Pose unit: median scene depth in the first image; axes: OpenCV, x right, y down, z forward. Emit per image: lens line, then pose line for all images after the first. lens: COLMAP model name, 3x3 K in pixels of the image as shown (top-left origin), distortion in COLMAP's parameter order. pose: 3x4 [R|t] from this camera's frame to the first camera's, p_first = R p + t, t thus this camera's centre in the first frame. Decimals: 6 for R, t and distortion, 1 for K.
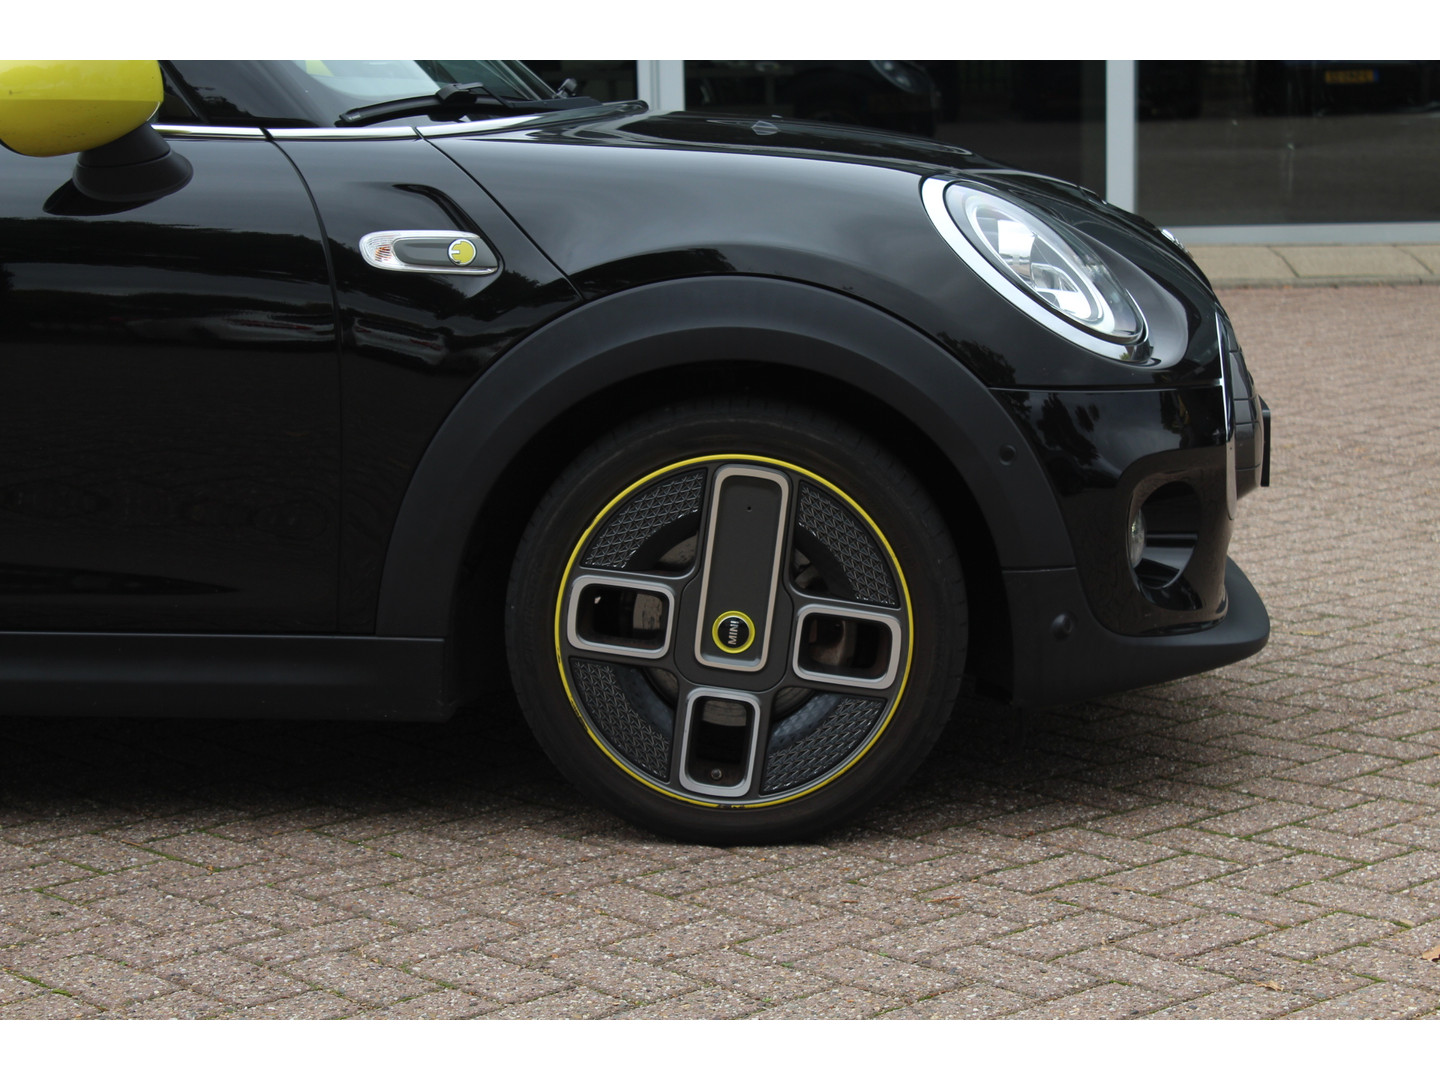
lens RADIAL K [[3171.2, 0, 719.8], [0, 3171.2, 539.6], [0, 0, 1]] dist [0.076640, 0.000000]
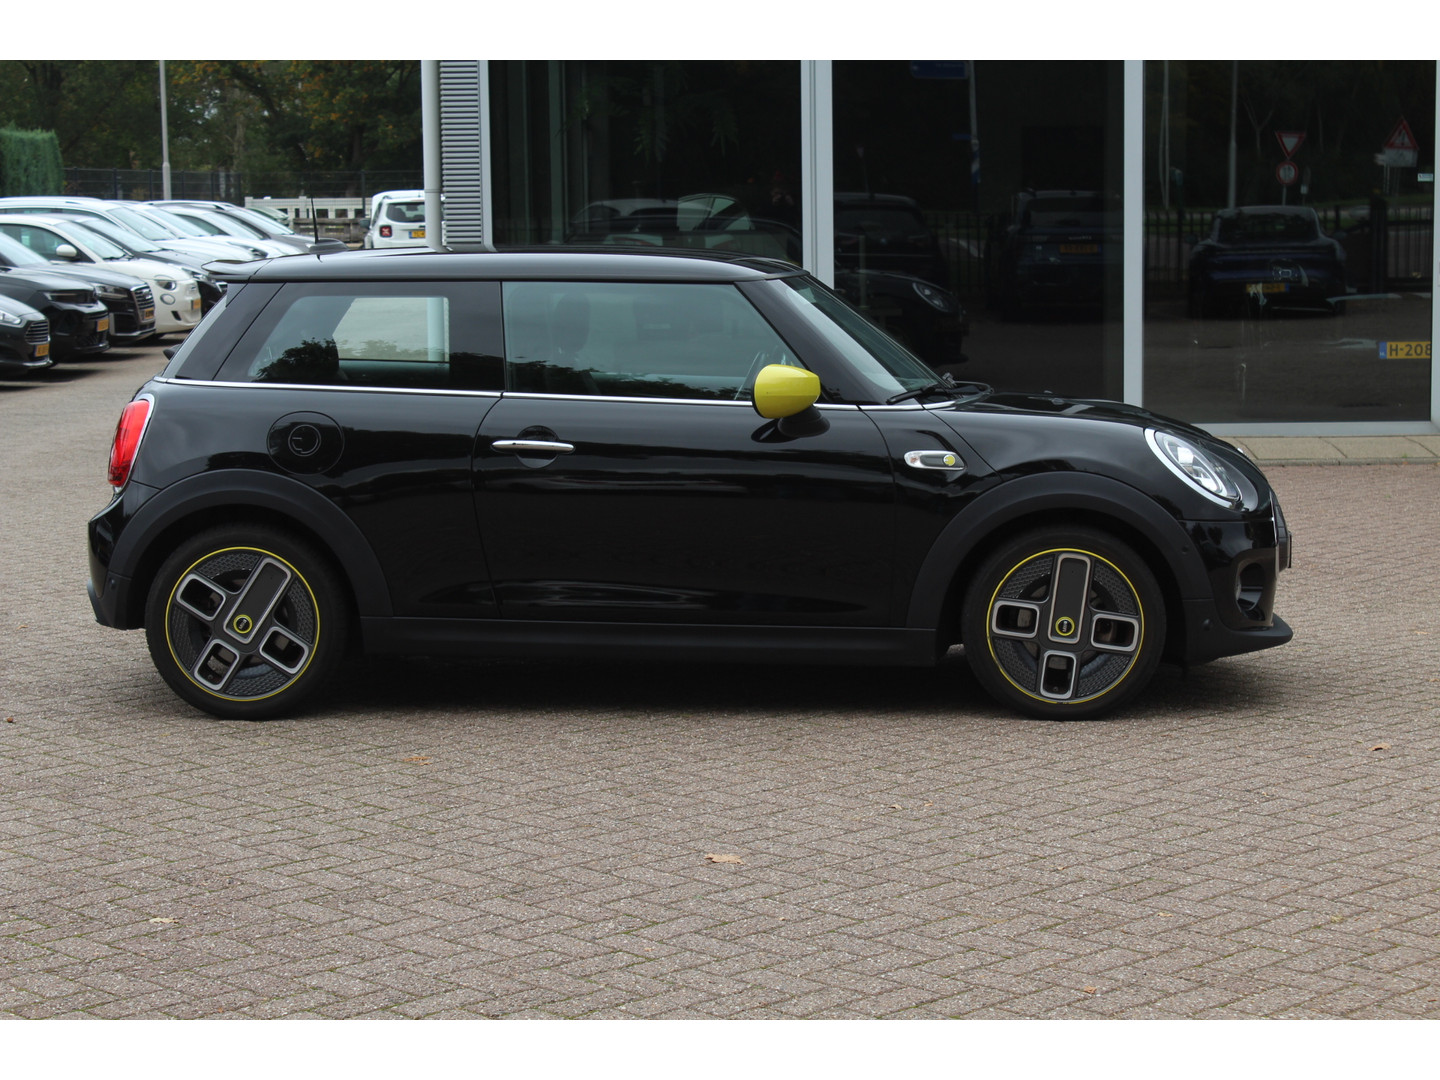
lens RADIAL K [[3010.1, 0, 721.1], [0, 3010.1, 542.5], [0, 0, 1]] dist [0.045940, 0.000000]
pose [[0.999728, 0.005659, 0.022618, -0.291081], [-0.004560, 0.998821, -0.048323, 0.074433], [-0.022865, 0.048206, 0.998576, -1.158698]]
